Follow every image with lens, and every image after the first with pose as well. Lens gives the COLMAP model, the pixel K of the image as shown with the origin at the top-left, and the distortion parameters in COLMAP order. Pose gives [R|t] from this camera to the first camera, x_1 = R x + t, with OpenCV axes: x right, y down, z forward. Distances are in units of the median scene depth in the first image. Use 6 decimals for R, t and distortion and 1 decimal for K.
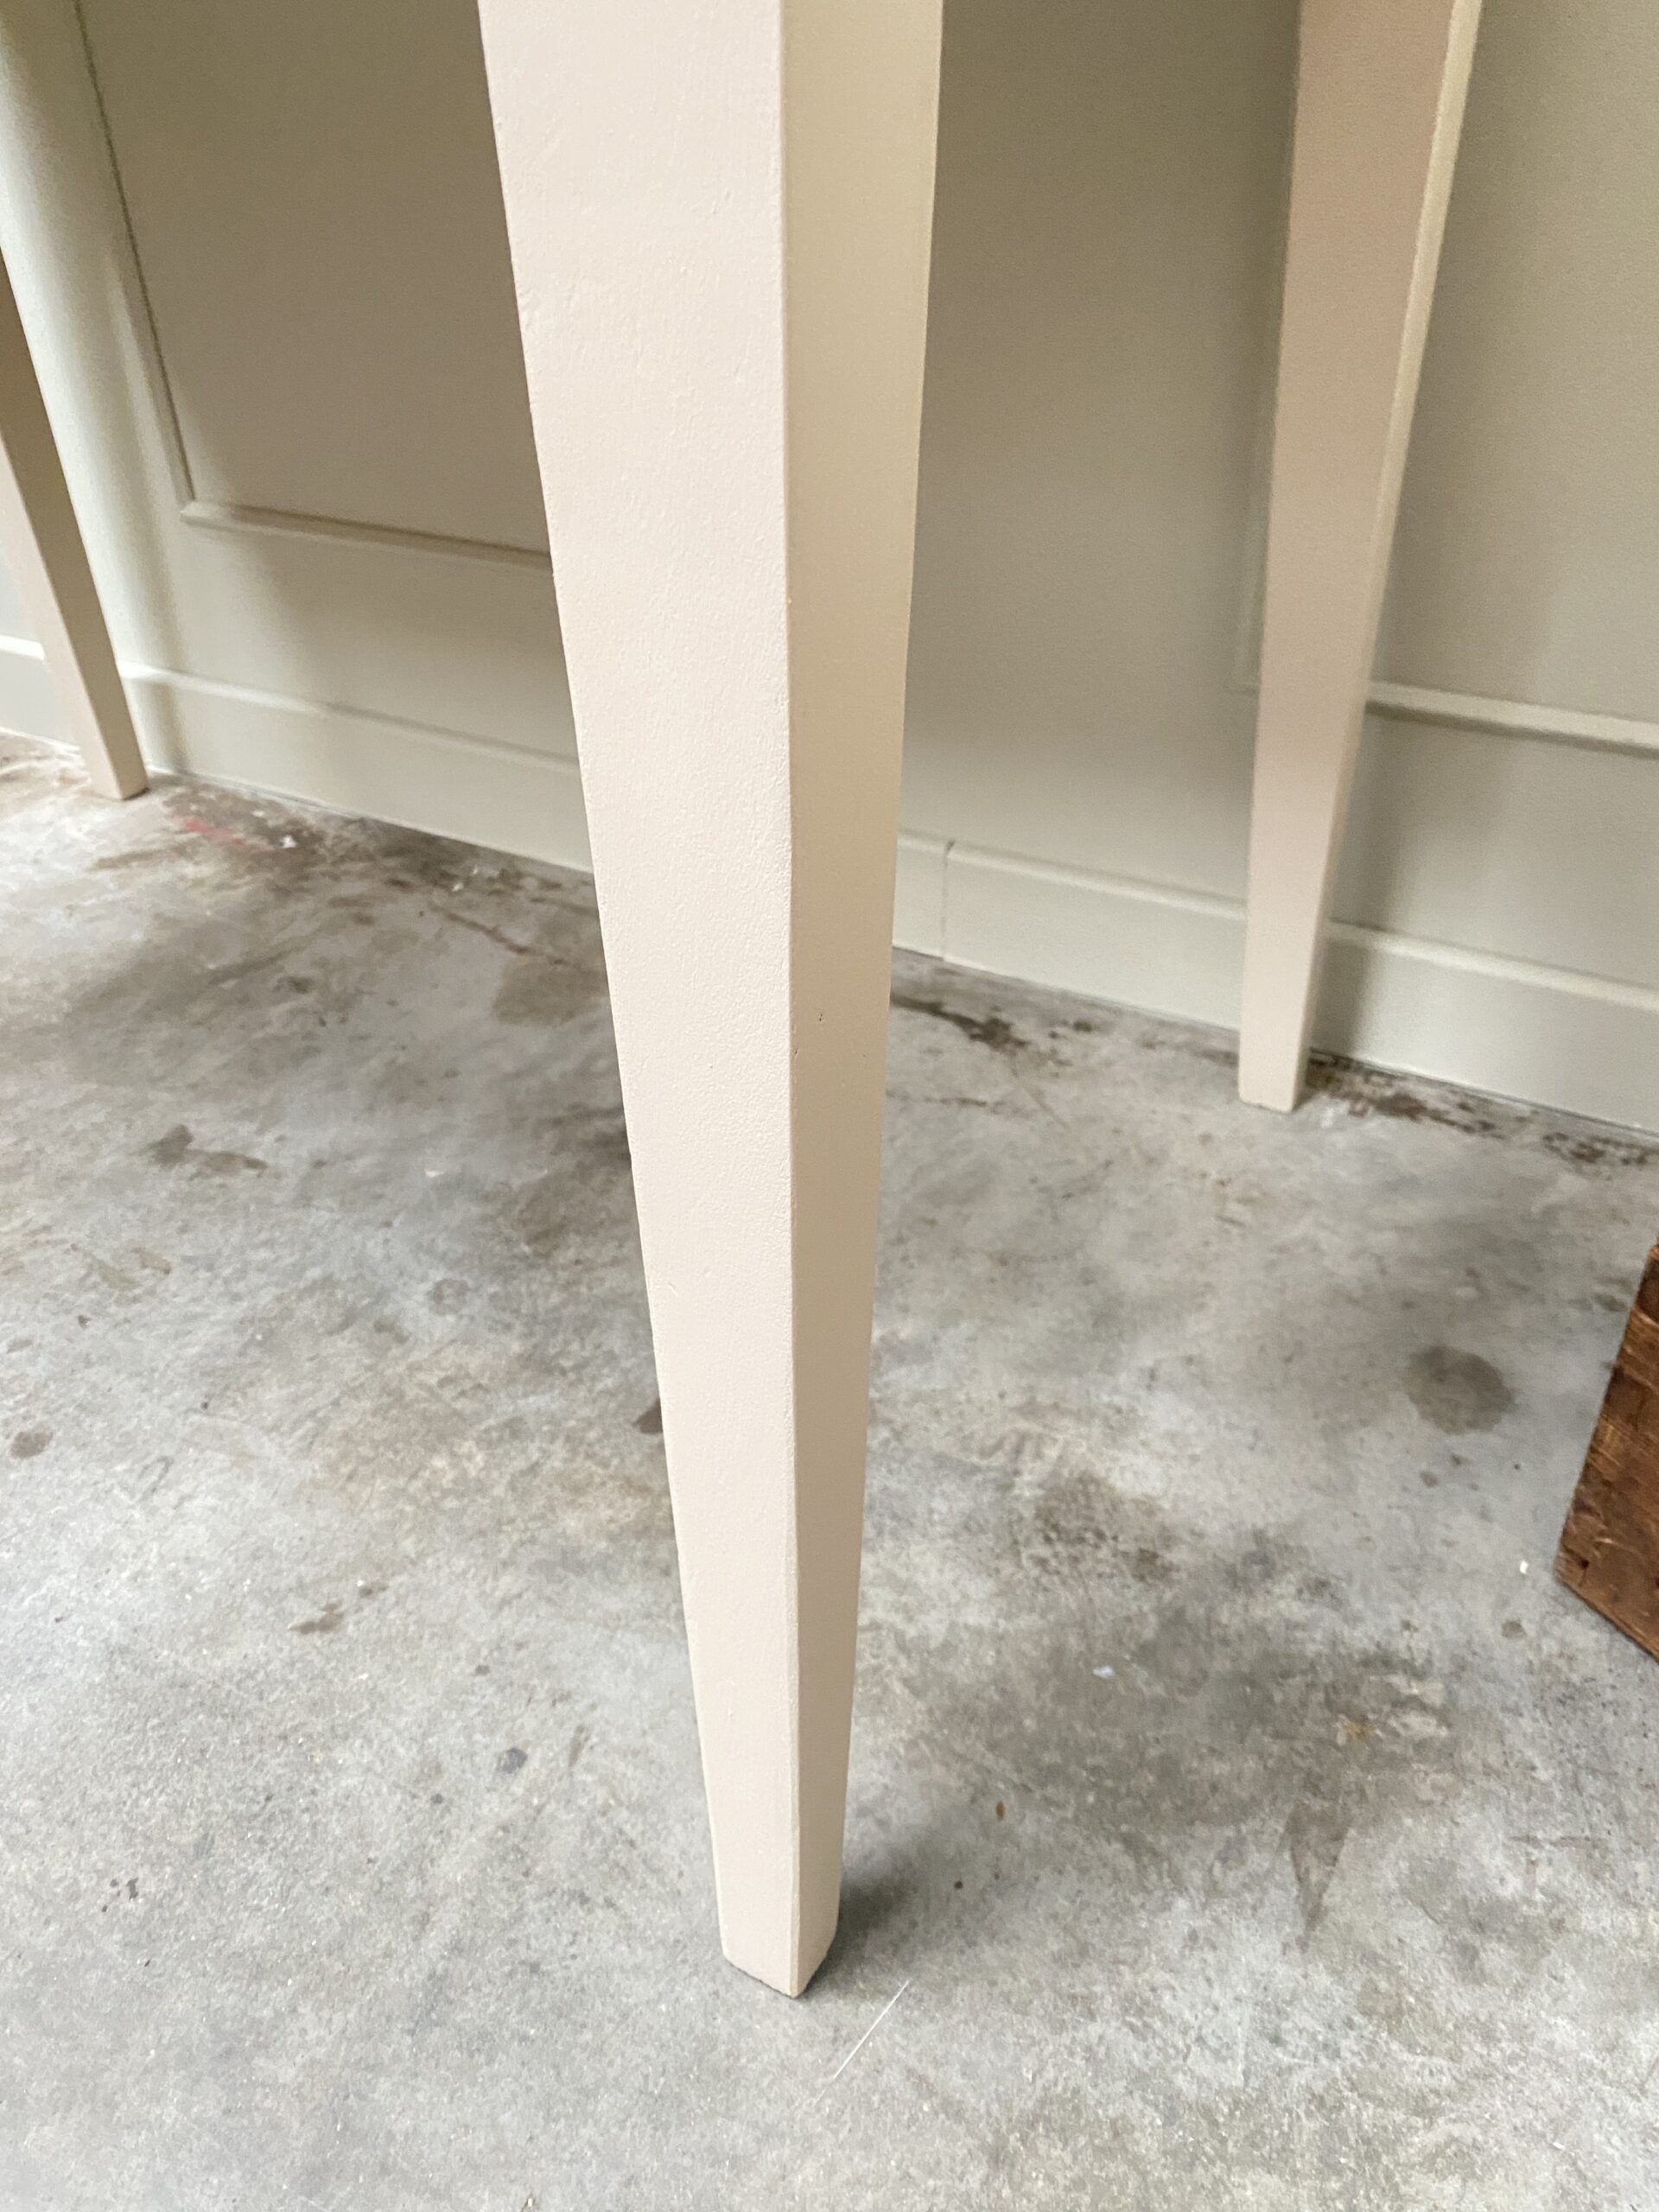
lens RADIAL K [[1692.8, 0, 832.8], [0, 1692.8, 1080.4], [0, 0, 1]] dist [0.016286, -0.013485]
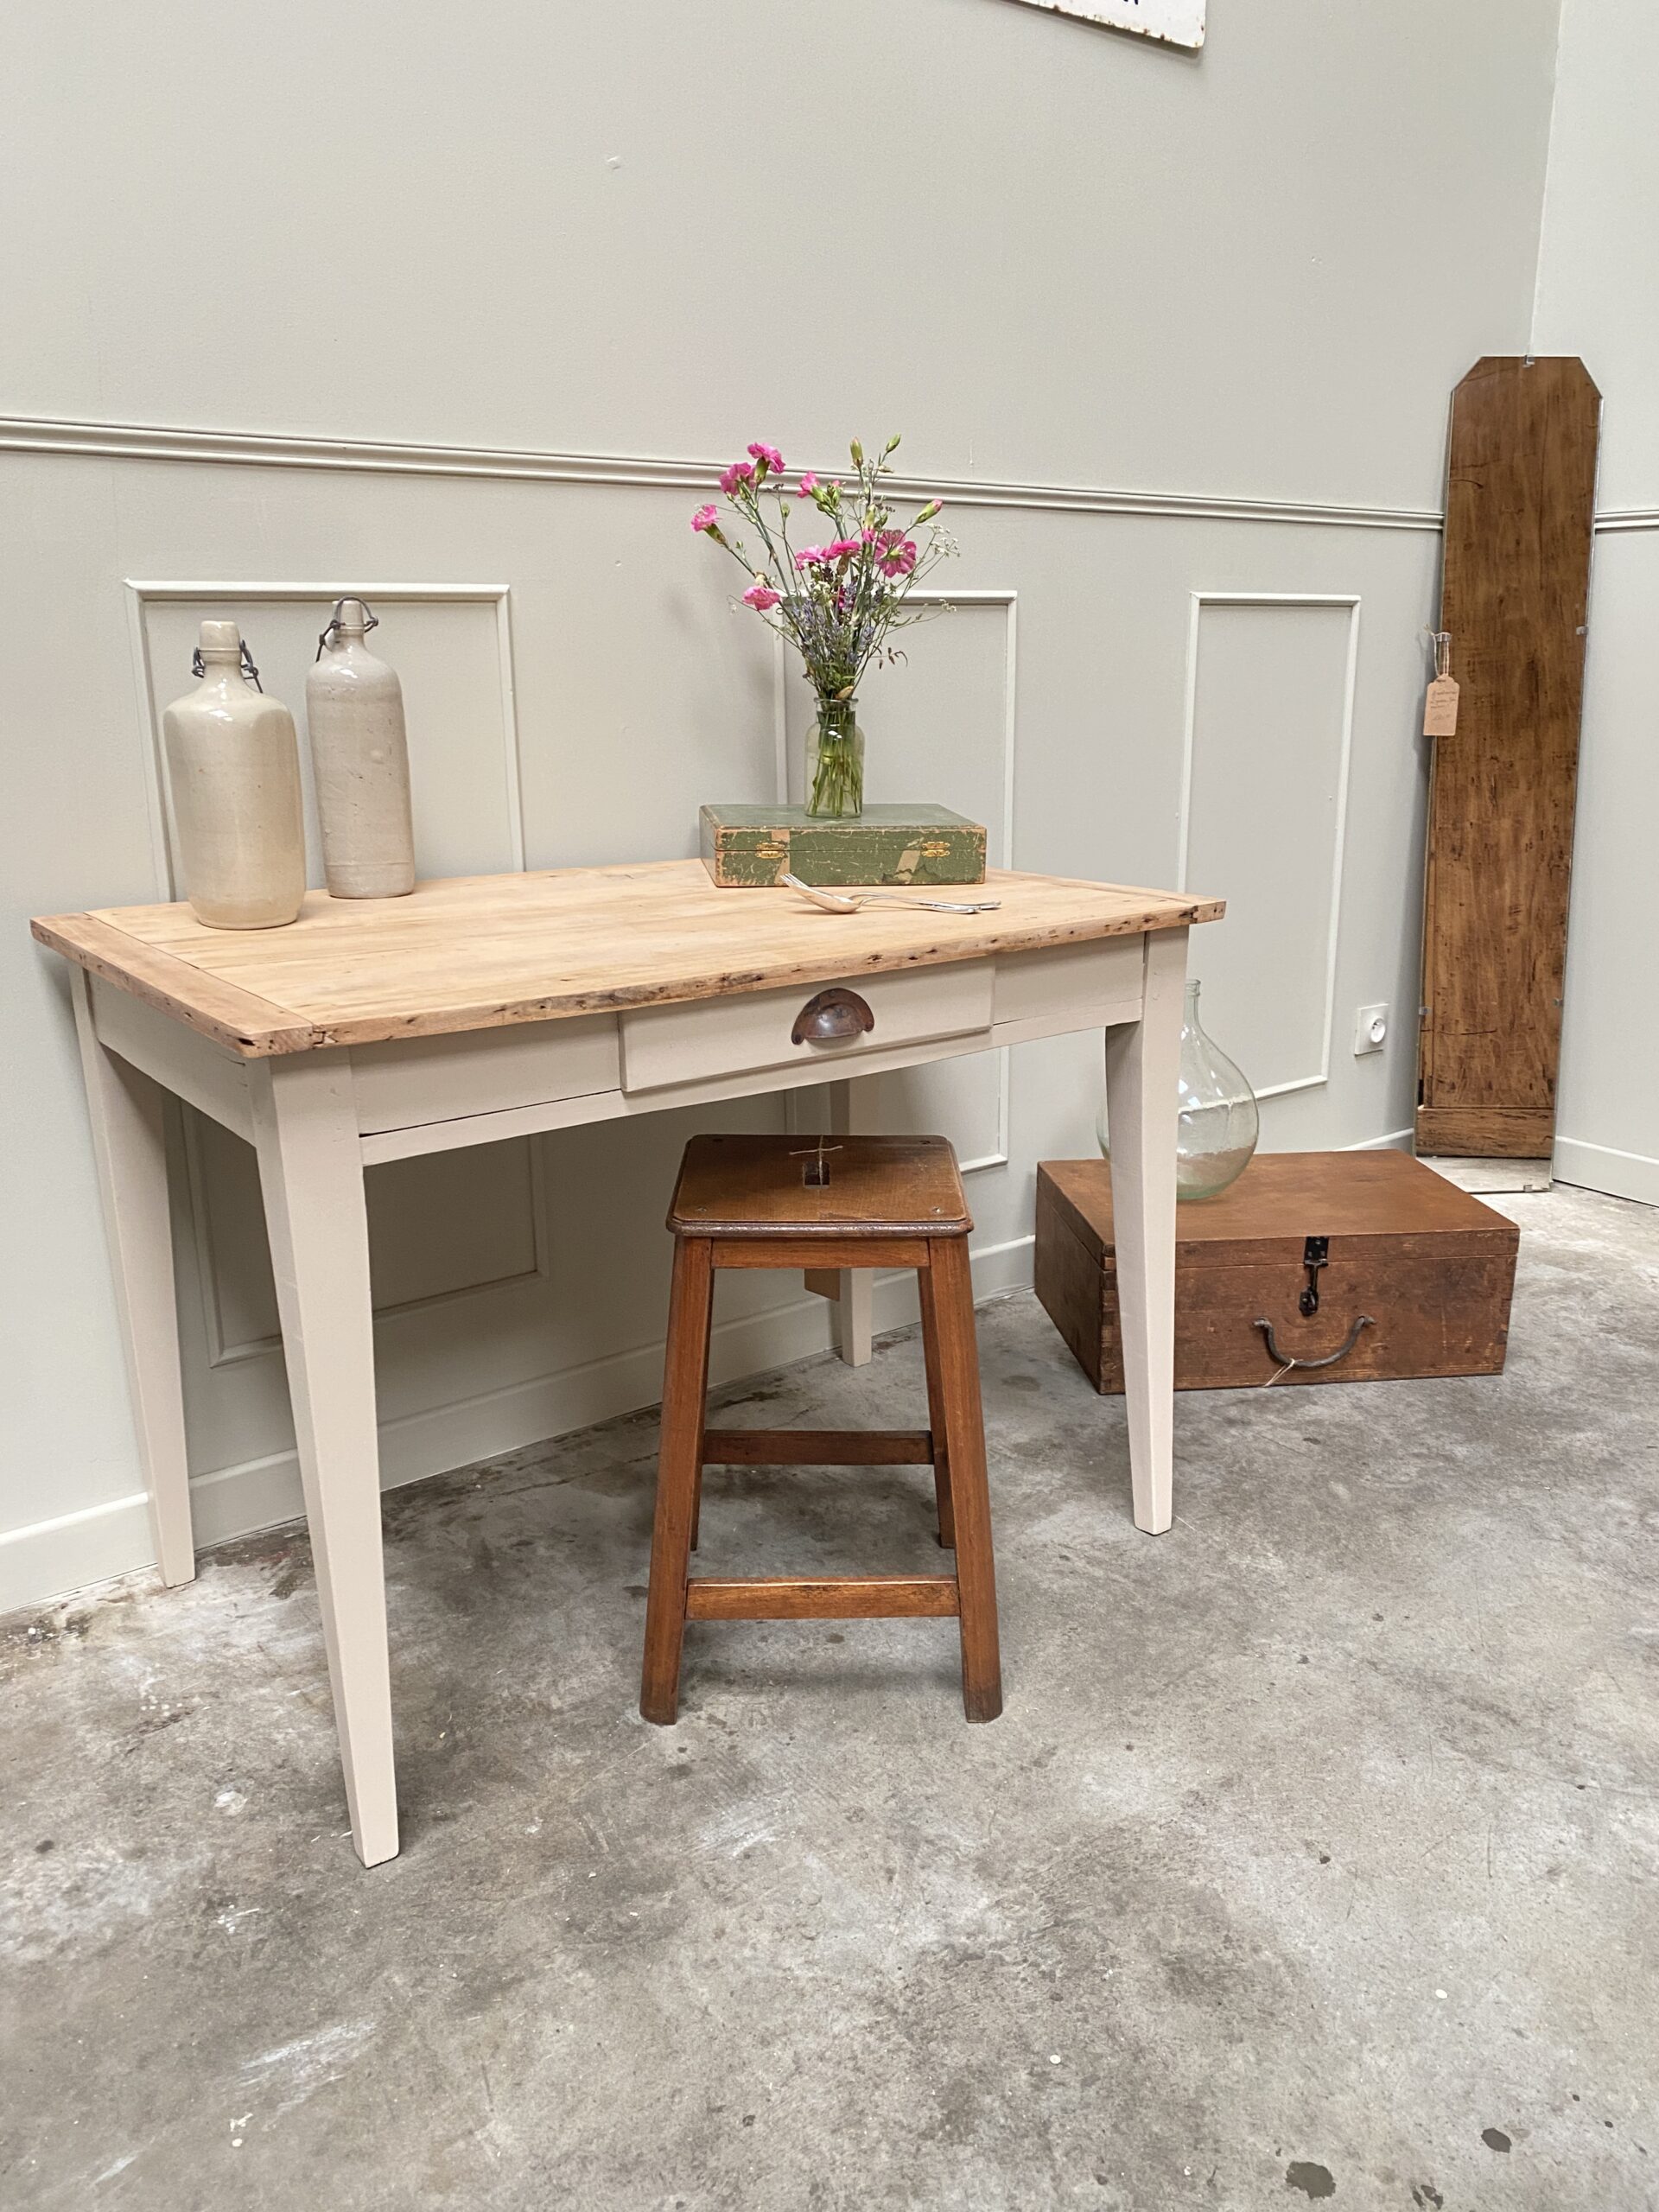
lens RADIAL K [[1692.8, 0, 813.5], [0, 1692.8, 1088.0], [0, 0, 1]] dist [0.016286, -0.013485]
pose [[0.422513, -0.206702, 0.882472, -1.821512], [0.518156, 0.853934, -0.048066, -0.243641], [-0.743638, 0.477567, 0.467902, -0.278018]]
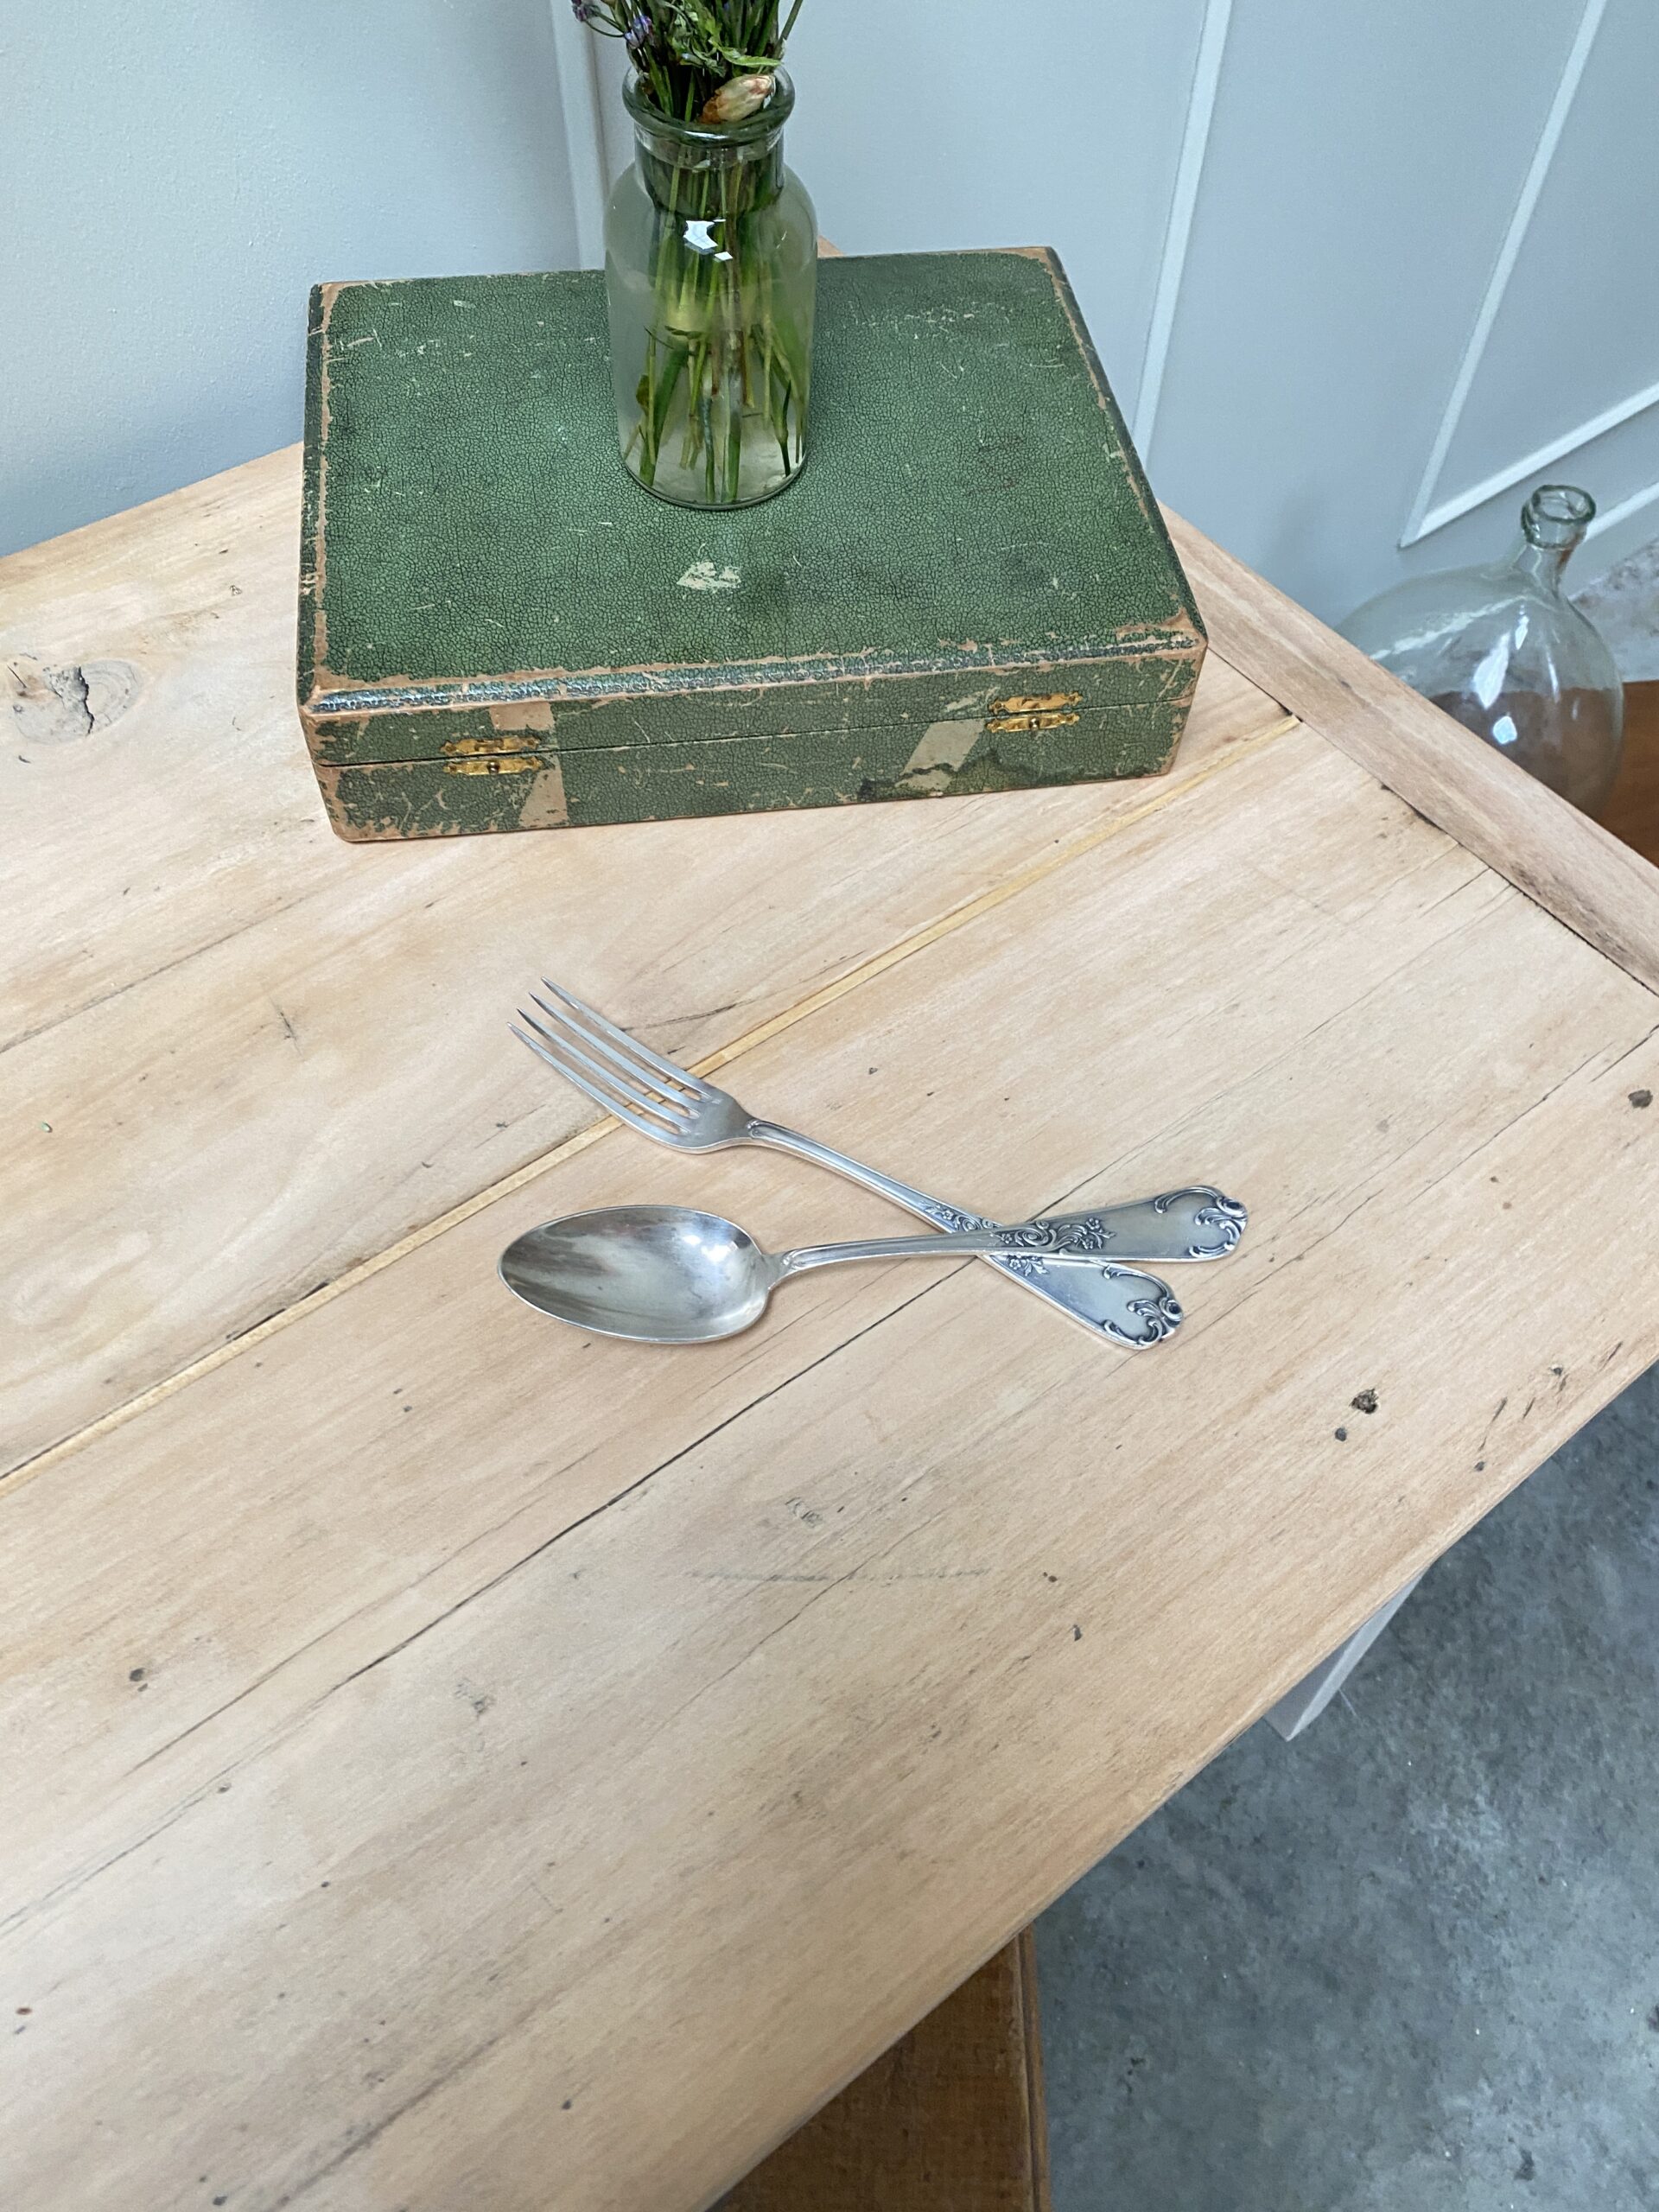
lens RADIAL K [[1692.8, 0, 819.7], [0, 1692.8, 1064.3], [0, 0, 1]] dist [0.016286, -0.013485]
pose [[0.419681, -0.728329, 0.541669, -0.455831], [0.501613, 0.683464, 0.530341, -0.766281], [-0.756474, 0.049134, 0.652175, 0.062274]]
